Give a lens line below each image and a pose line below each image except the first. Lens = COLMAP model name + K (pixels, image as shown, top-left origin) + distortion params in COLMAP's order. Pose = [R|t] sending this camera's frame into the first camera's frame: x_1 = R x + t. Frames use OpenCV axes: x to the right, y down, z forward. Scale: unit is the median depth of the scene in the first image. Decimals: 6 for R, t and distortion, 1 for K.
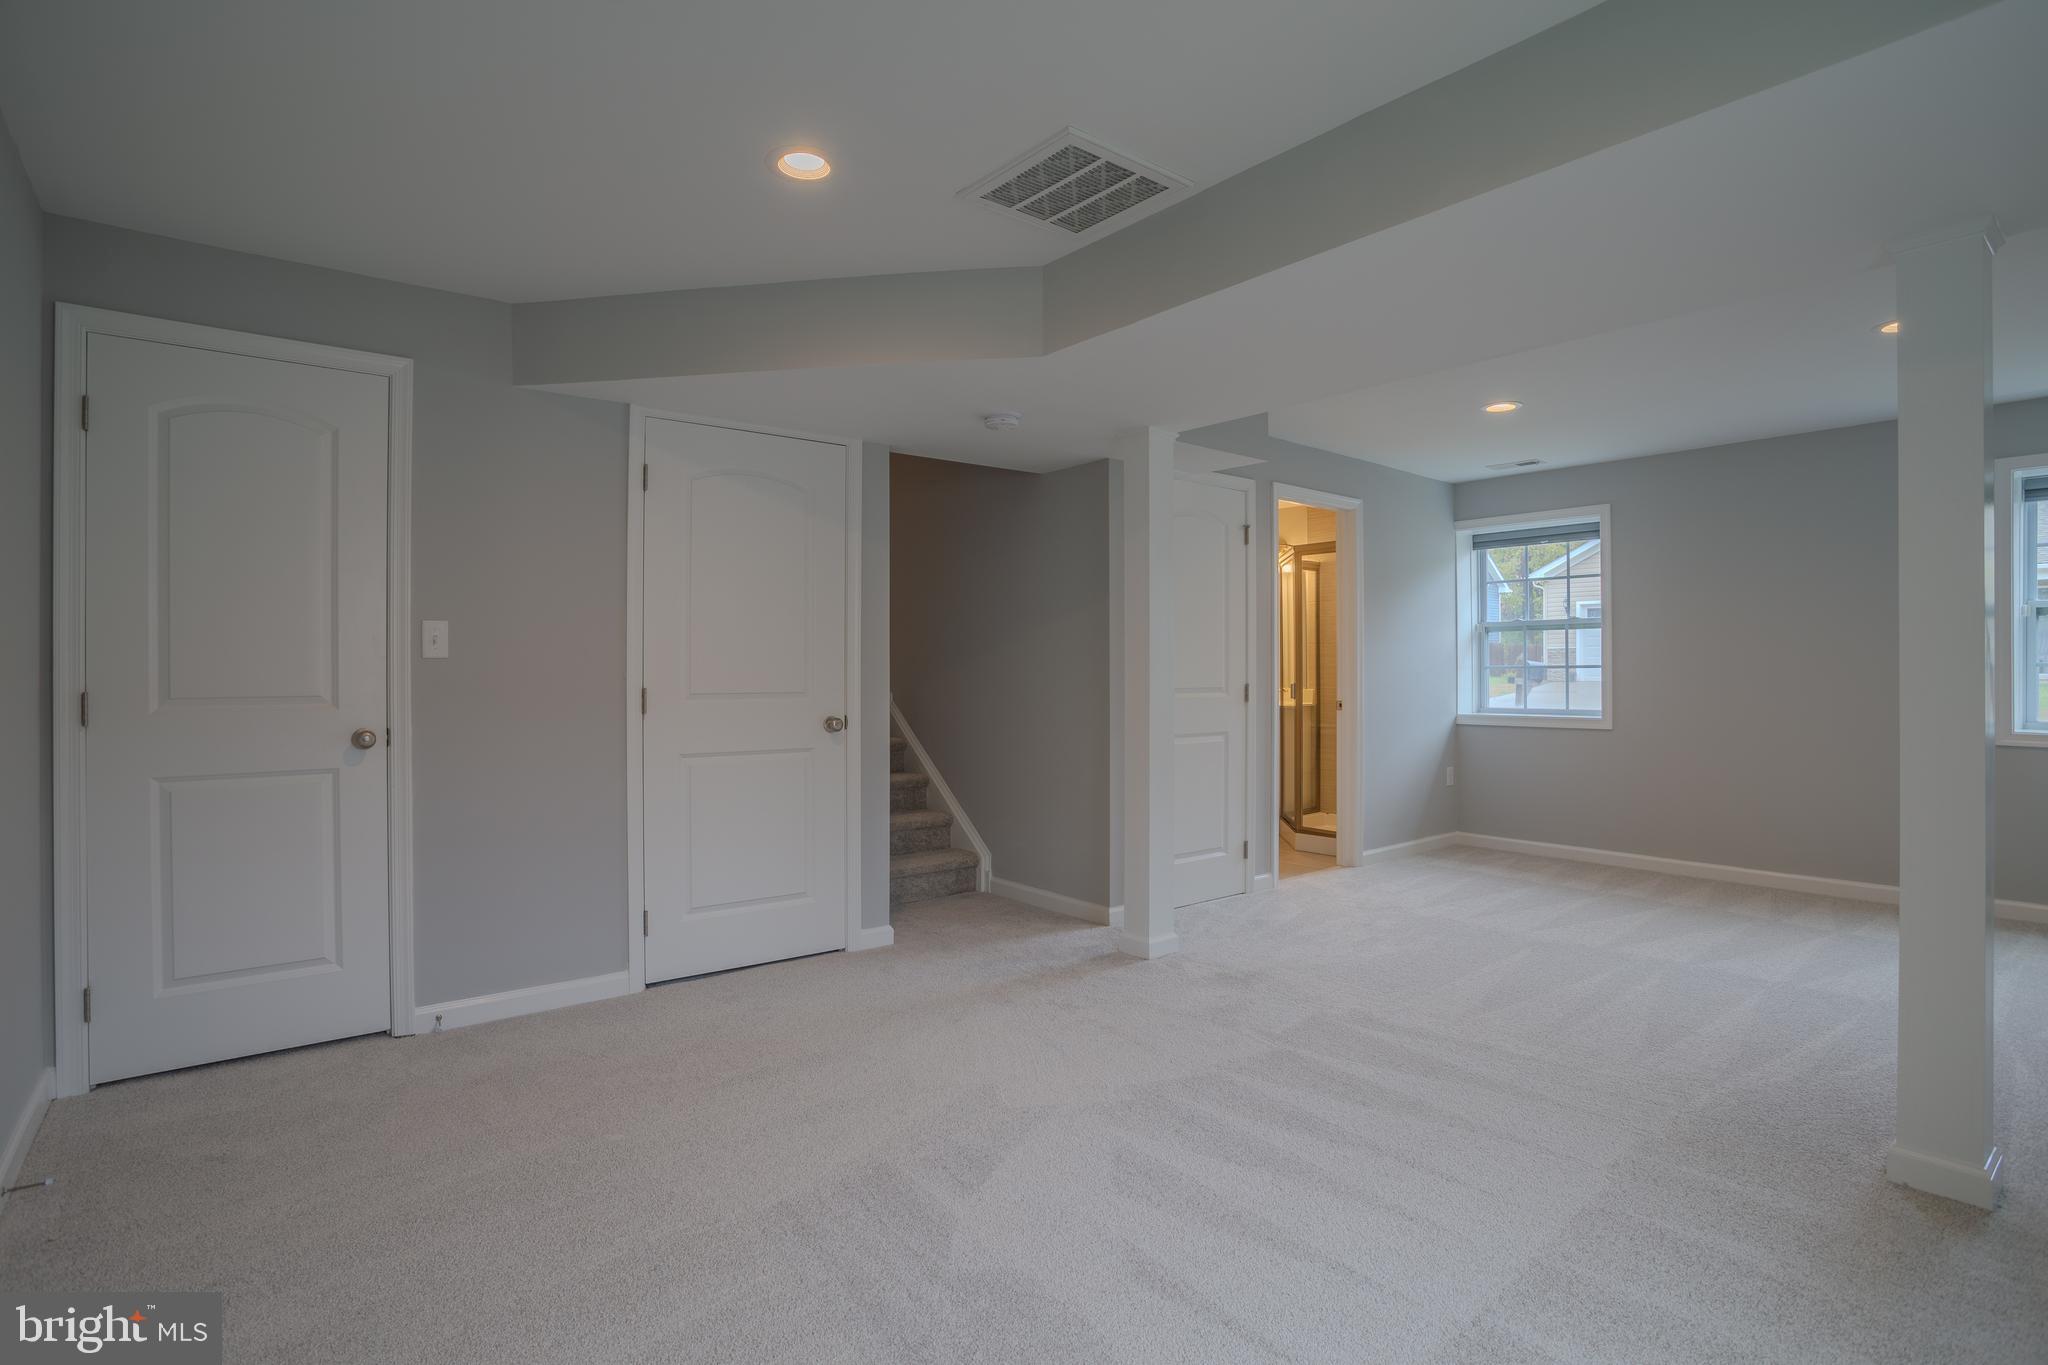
lens RADIAL K [[1012.6, 0, 1022.3], [0, 1012.6, 666.0], [0, 0, 1]] dist [-0.071546, 0.030222]
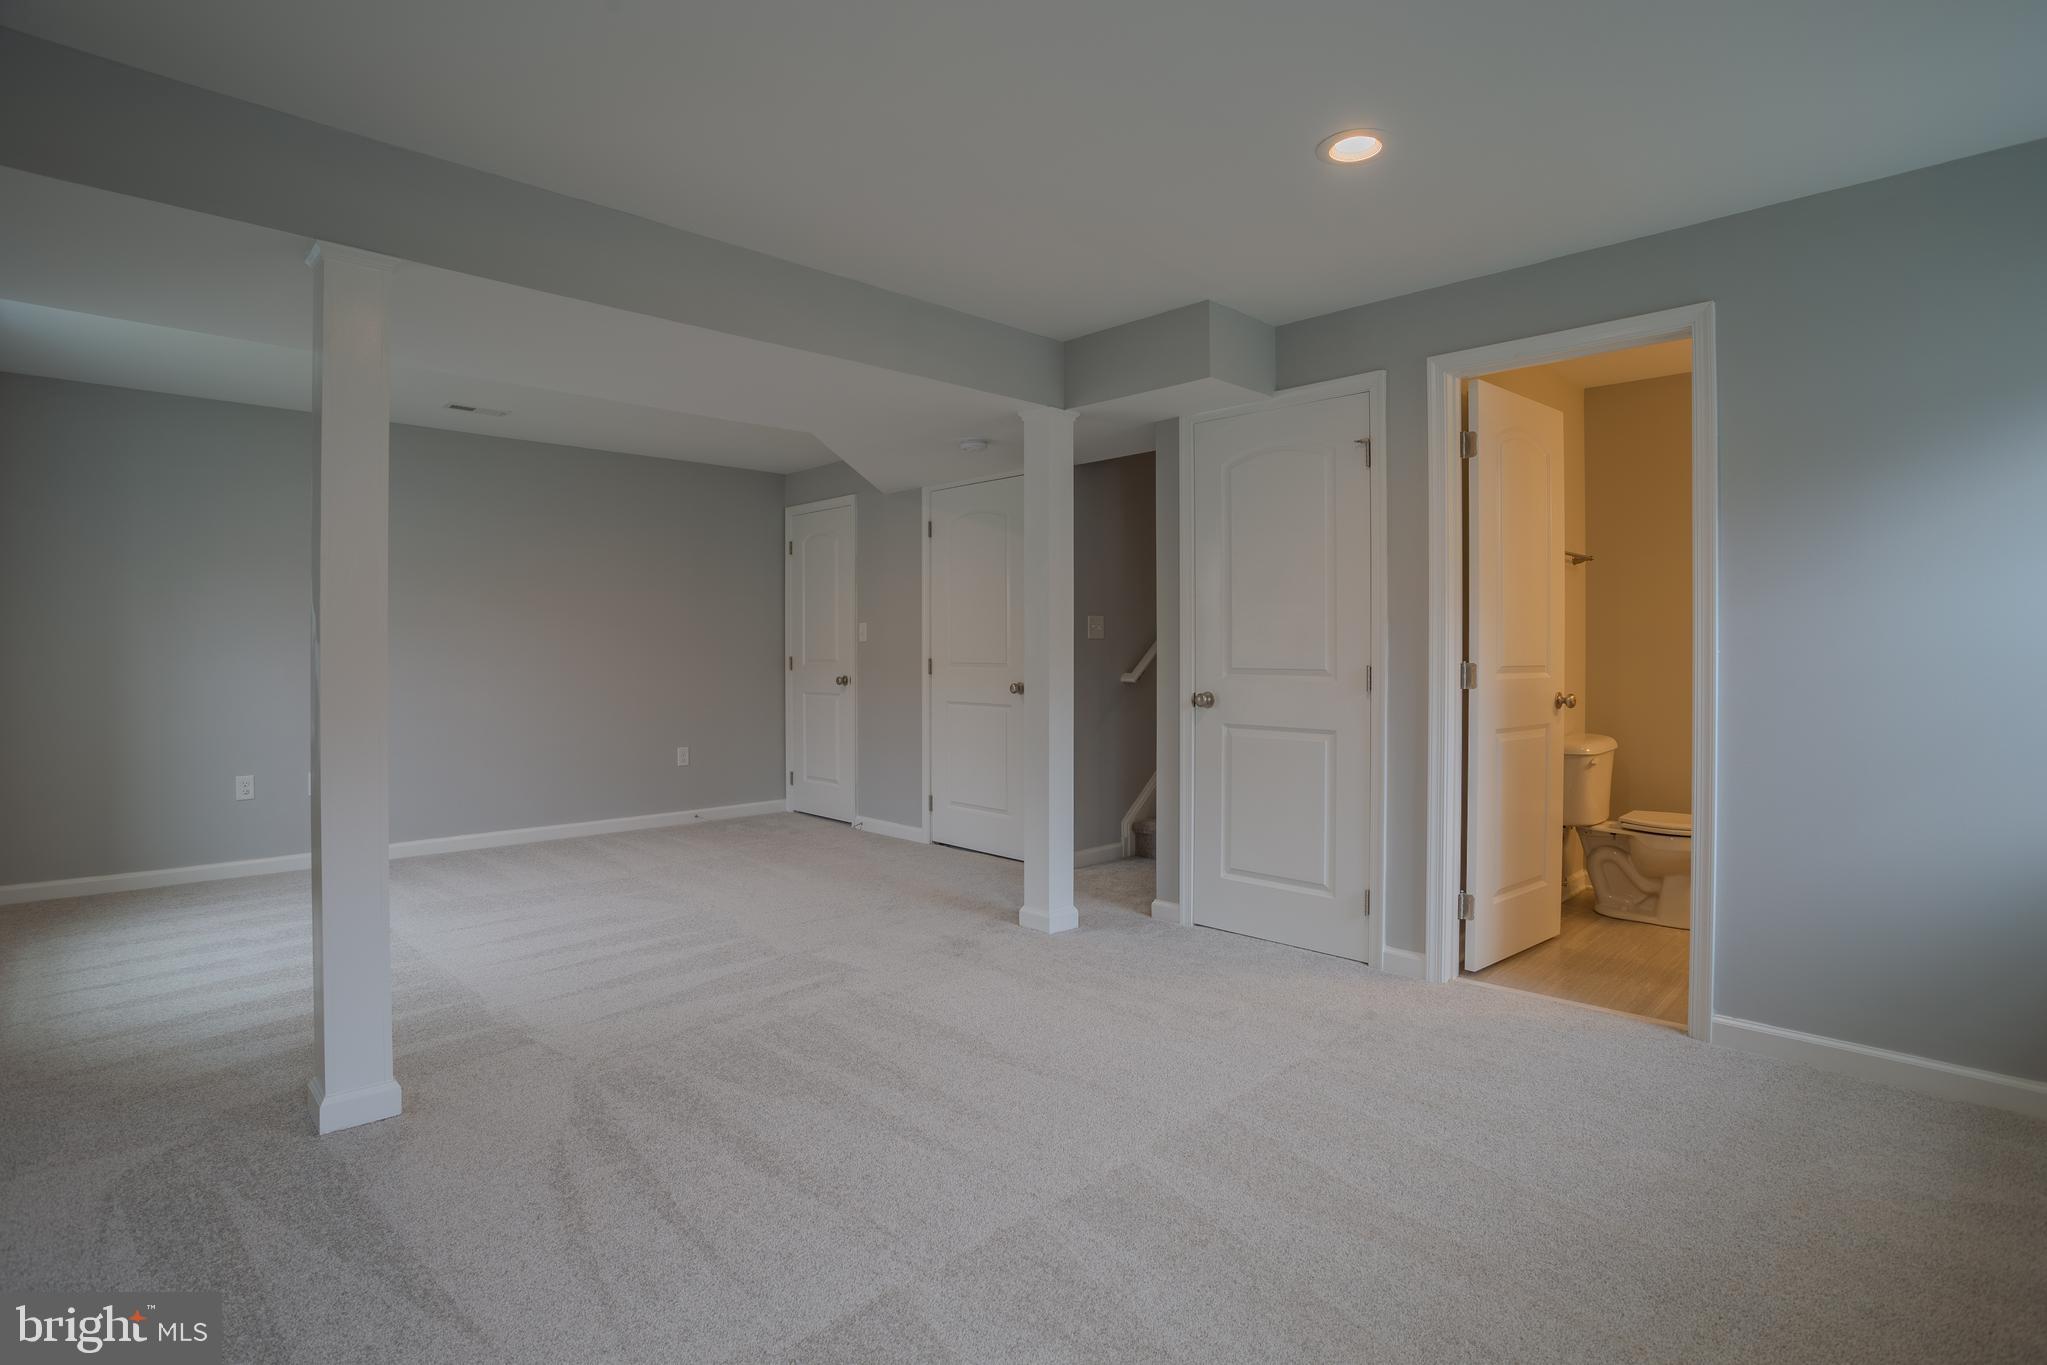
lens RADIAL K [[1012.1, 0, 1021.8], [0, 1012.1, 666.0], [0, 0, 1]] dist [-0.071546, 0.030222]
pose [[0.094182, 0.017410, -0.995403, 1.124920], [0.004916, 0.999827, 0.017952, 0.004484], [0.995543, -0.006584, 0.094080, 0.877787]]
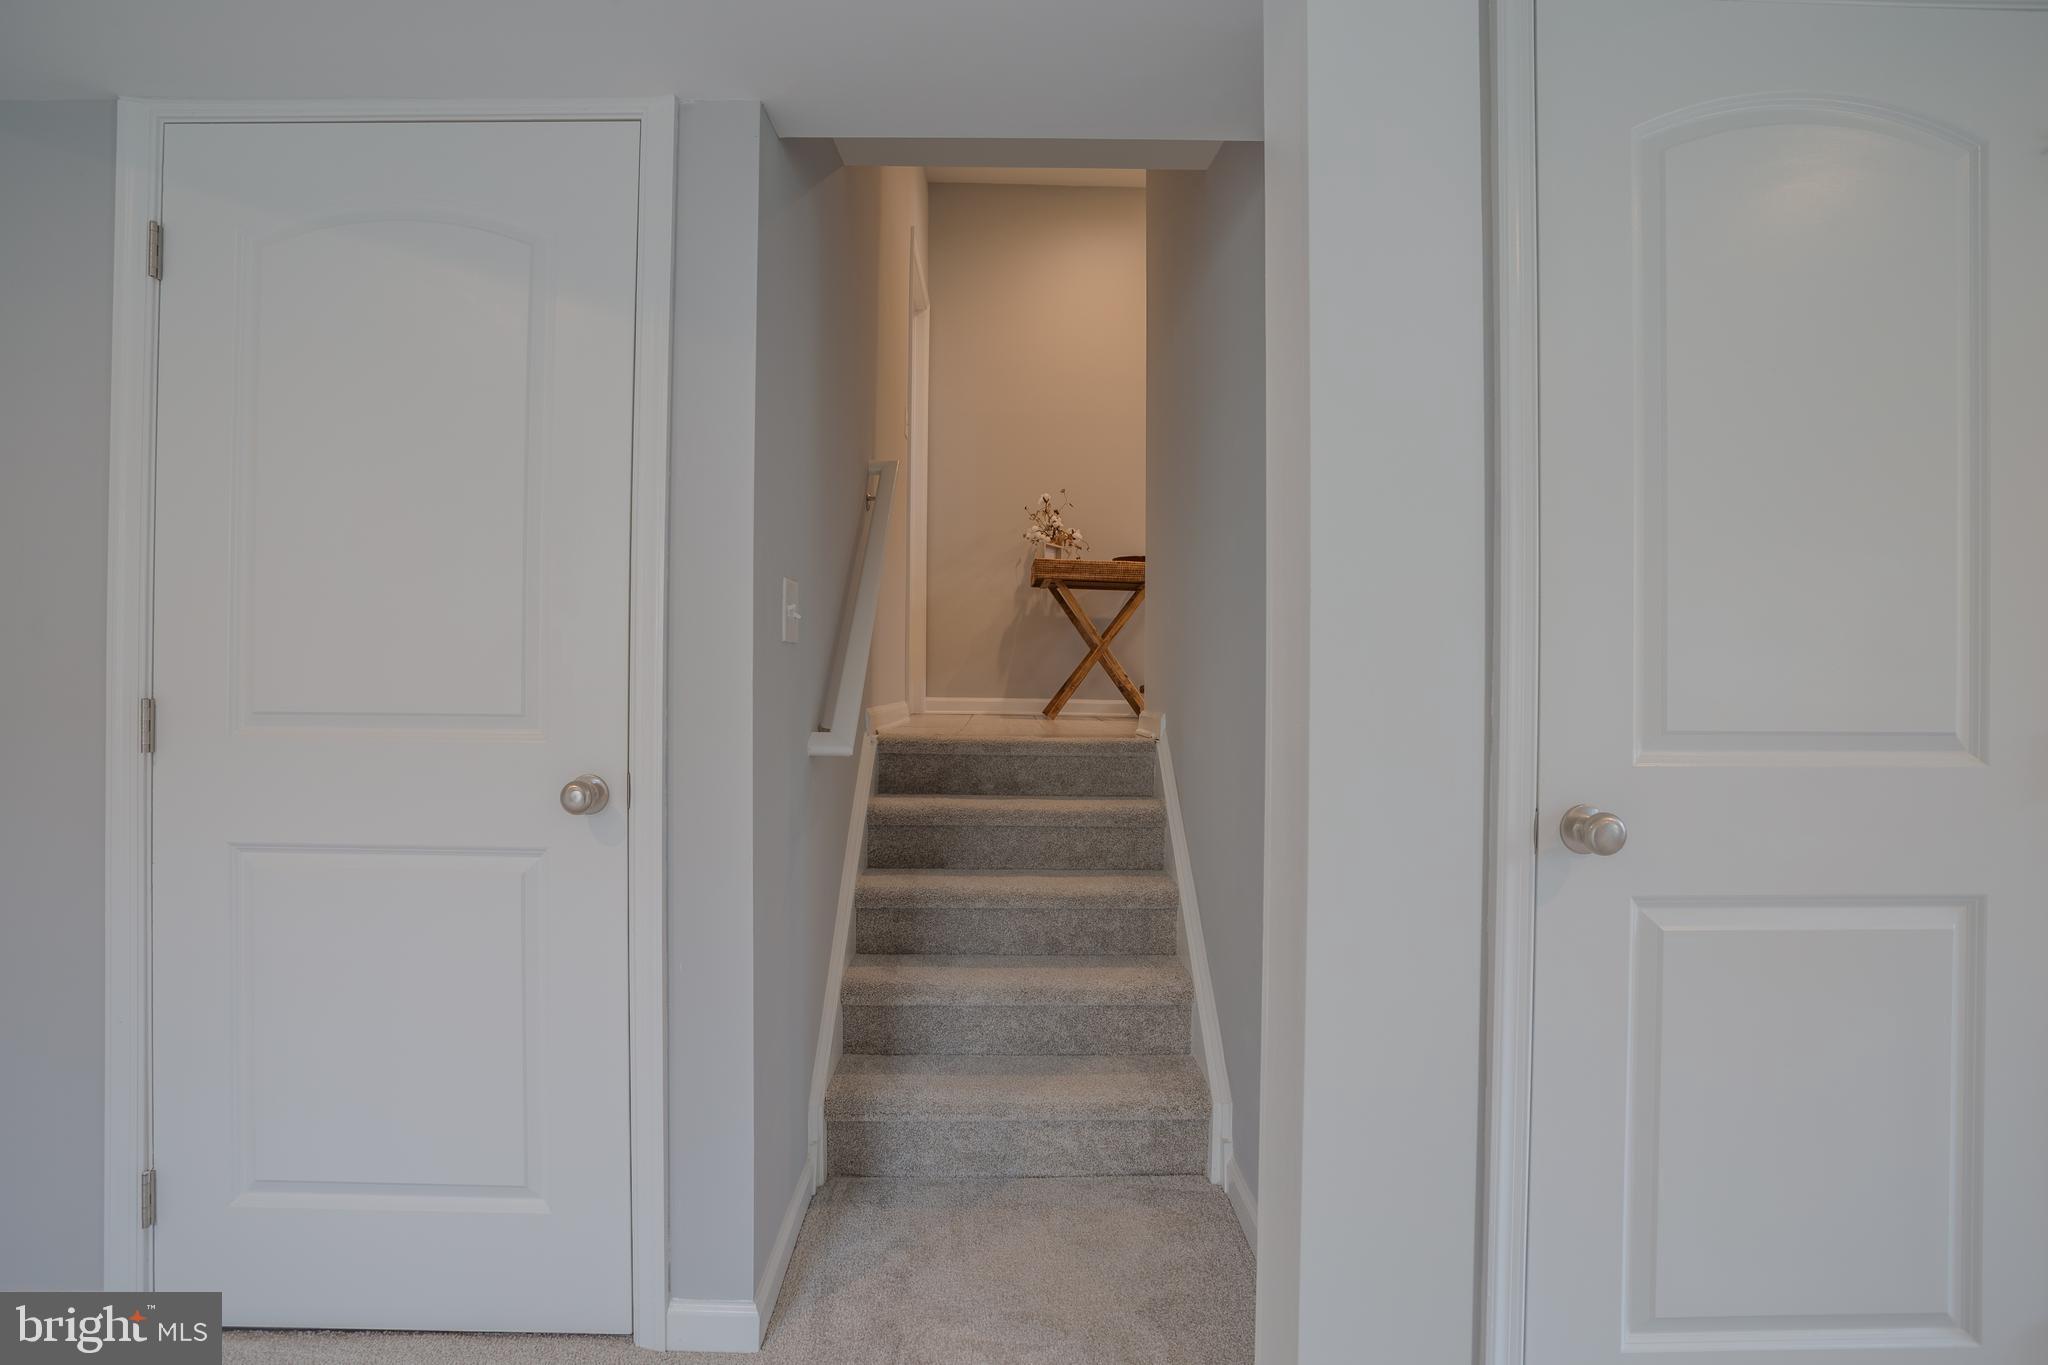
lens RADIAL K [[1012.6, 0, 1022.3], [0, 1012.6, 666.0], [0, 0, 1]] dist [-0.071546, 0.030222]
pose [[0.788572, 0.002760, -0.614936, 0.199438], [-0.004398, 0.999990, -0.001152, 0.005092], [0.614926, 0.003613, 0.788576, 0.787863]]
